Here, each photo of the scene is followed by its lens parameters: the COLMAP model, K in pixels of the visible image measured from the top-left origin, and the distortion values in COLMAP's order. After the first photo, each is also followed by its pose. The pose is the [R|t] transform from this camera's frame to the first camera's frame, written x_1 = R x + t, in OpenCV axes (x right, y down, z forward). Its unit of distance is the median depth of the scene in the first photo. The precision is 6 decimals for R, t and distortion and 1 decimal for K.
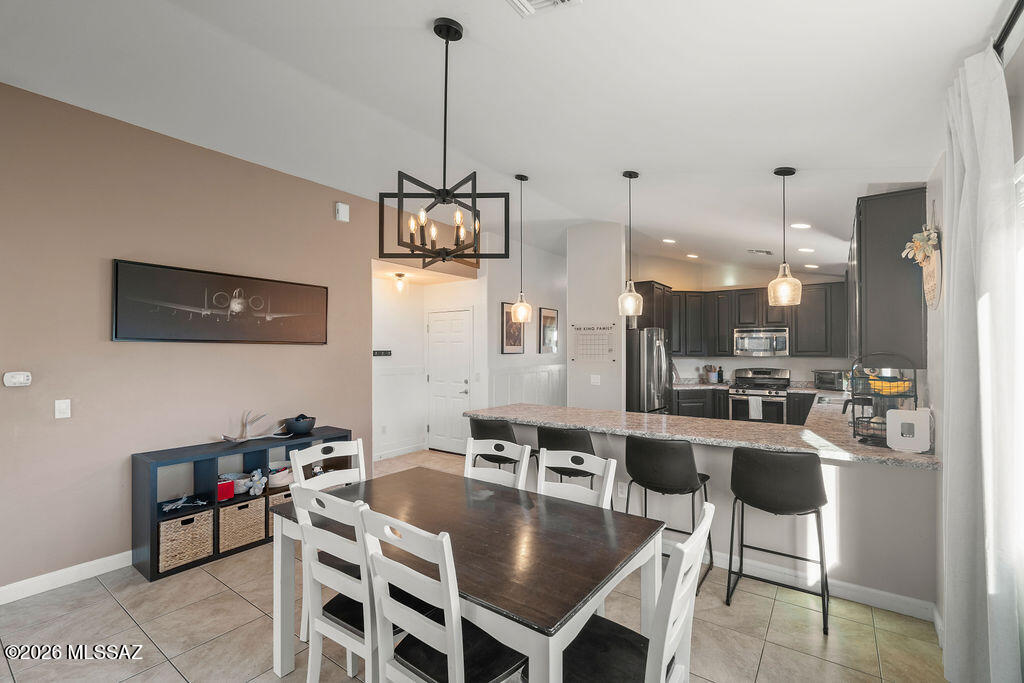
lens RADIAL K [[452.1, 0, 506.4], [0, 452.1, 347.4], [0, 0, 1]] dist [-0.002752, 0.000132]
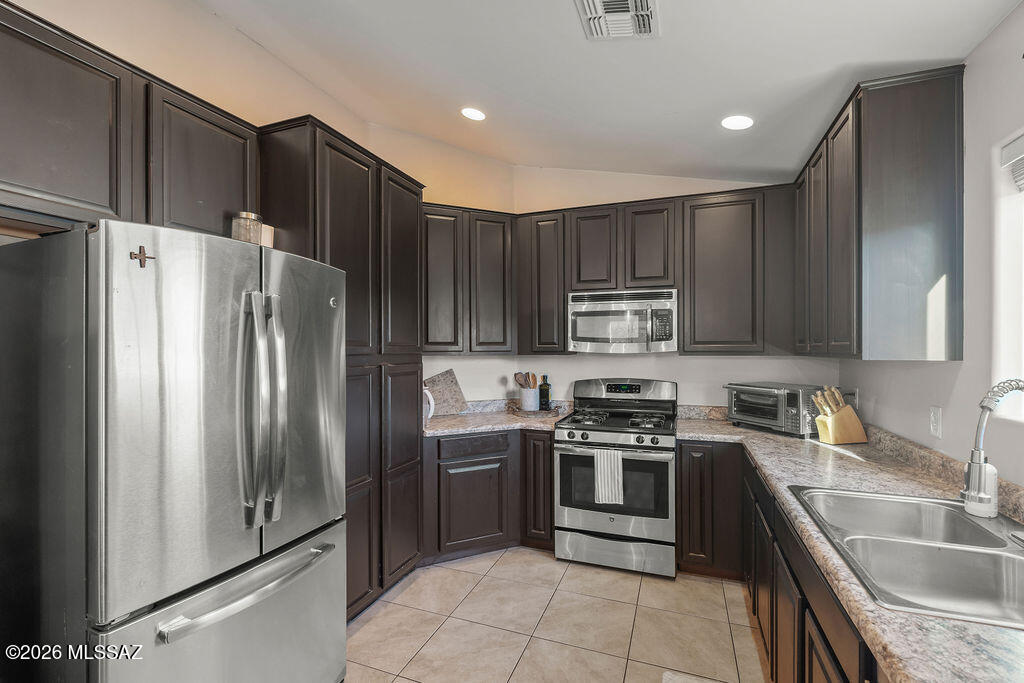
lens RADIAL K [[452.1, 0, 512.5], [0, 452.1, 349.3], [0, 0, 1]] dist [-0.002752, 0.000132]
pose [[0.964661, -0.001580, 0.263490, 0.348468], [-0.000597, 0.999966, 0.008181, 0.012066], [-0.263494, -0.008049, 0.964627, 0.608526]]
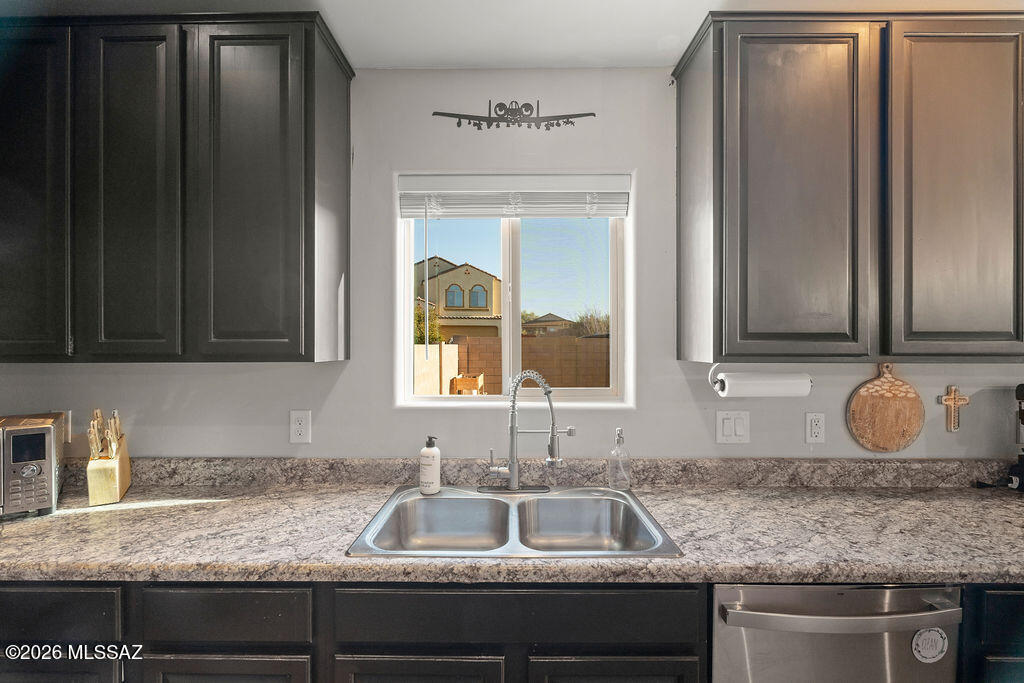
lens RADIAL K [[452.1, 0, 511.9], [0, 452.1, 346.3], [0, 0, 1]] dist [-0.002752, 0.000132]
pose [[-0.580385, 0.002431, 0.814338, 0.390400], [-0.002667, 0.999985, -0.004886, 0.013761], [-0.814338, -0.005008, -0.580370, 0.852544]]
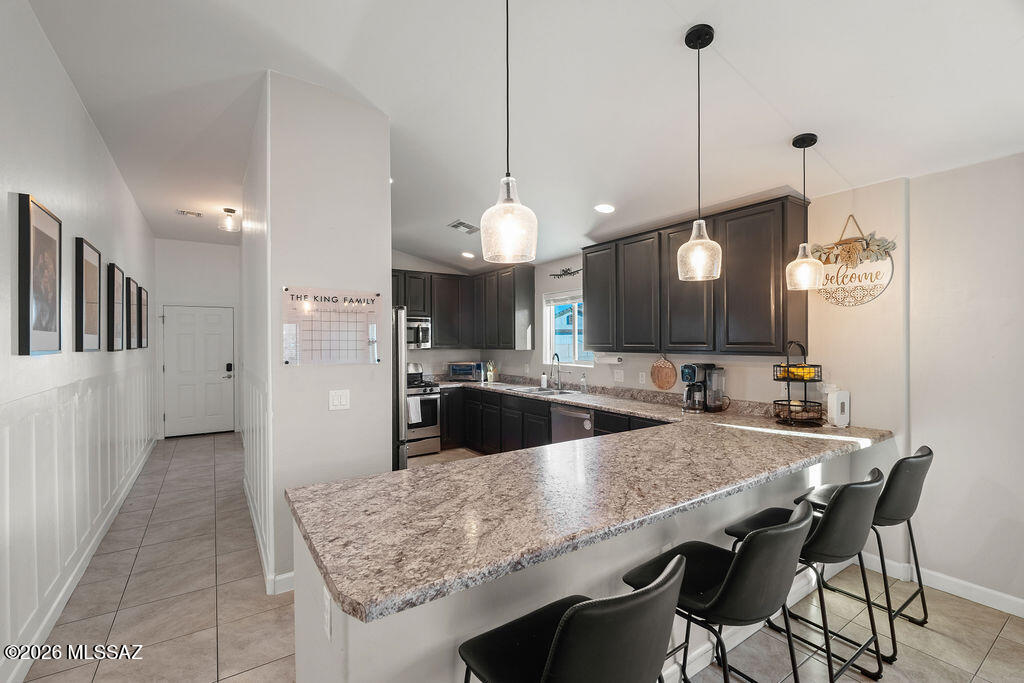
lens RADIAL K [[452.1, 0, 512.9], [0, 452.1, 351.1], [0, 0, 1]] dist [-0.002752, 0.000132]
pose [[0.344320, -0.019085, 0.938658, -0.182921], [-0.001341, 0.999782, 0.020819, 0.004913], [-0.938851, -0.008427, 0.344219, 0.520038]]
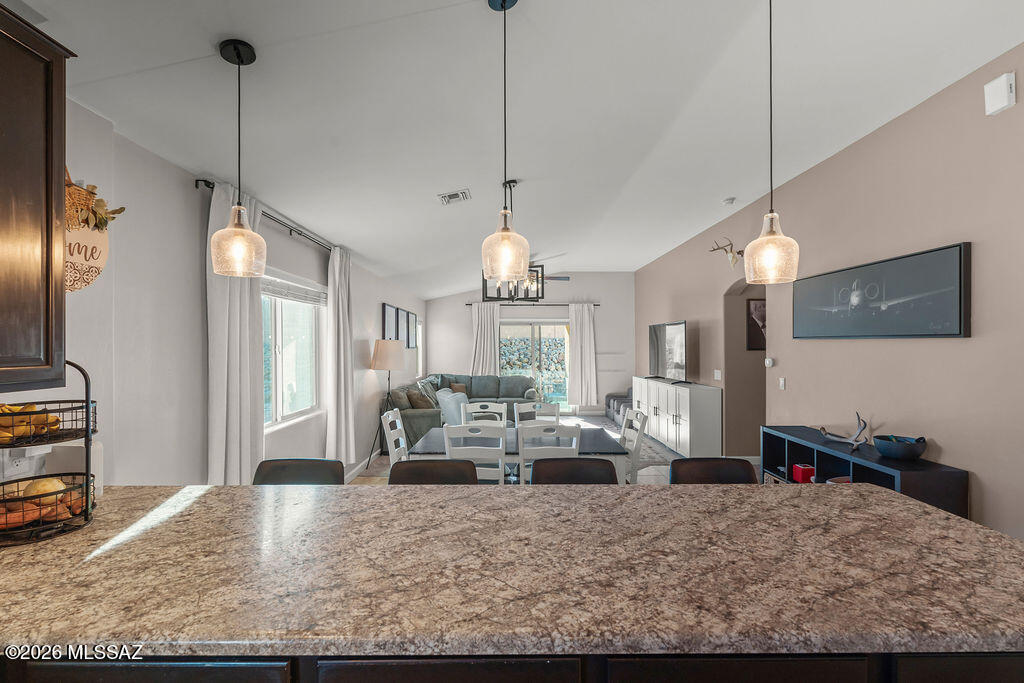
lens RADIAL K [[452.1, 0, 508.6], [0, 452.1, 345.5], [0, 0, 1]] dist [-0.002752, 0.000132]
pose [[-0.807945, 0.006067, -0.589226, 0.652849], [0.008794, 0.999960, -0.001762, -0.001219], [0.589192, -0.006606, -0.807966, 0.864632]]
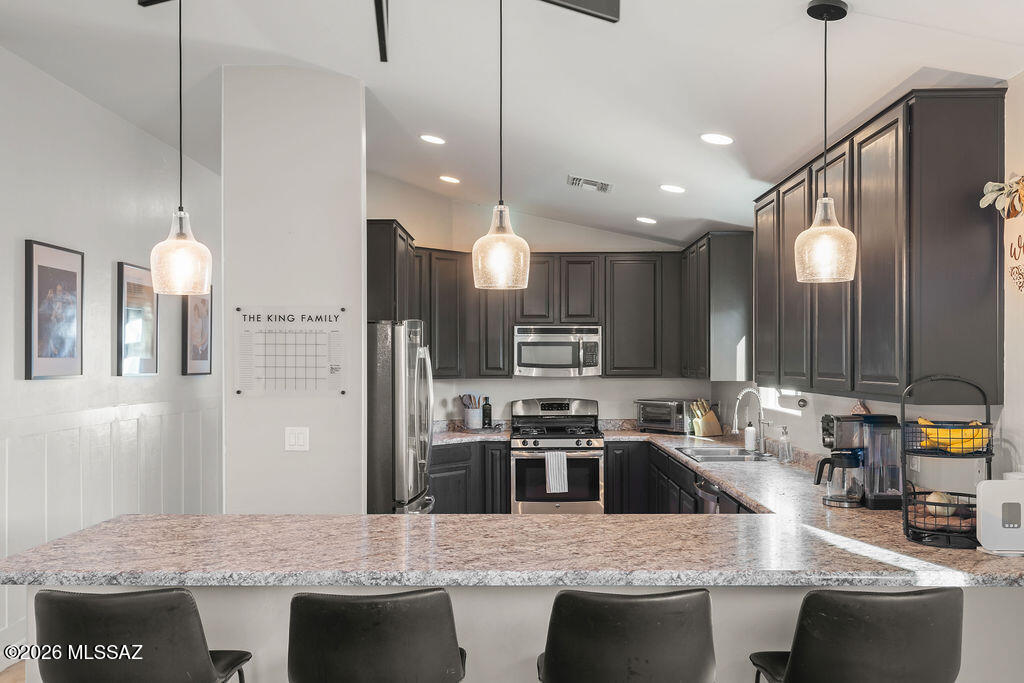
lens RADIAL K [[862.3, 0, 512.2], [0, 862.3, 363.8], [0, 0, 1]] dist [0.006079, 0.015933]
pose [[0.816969, -0.002479, 0.576677, -0.088096], [-0.002555, 0.999965, 0.007917, -0.004663], [-0.576677, -0.007941, 0.816934, 0.180723]]
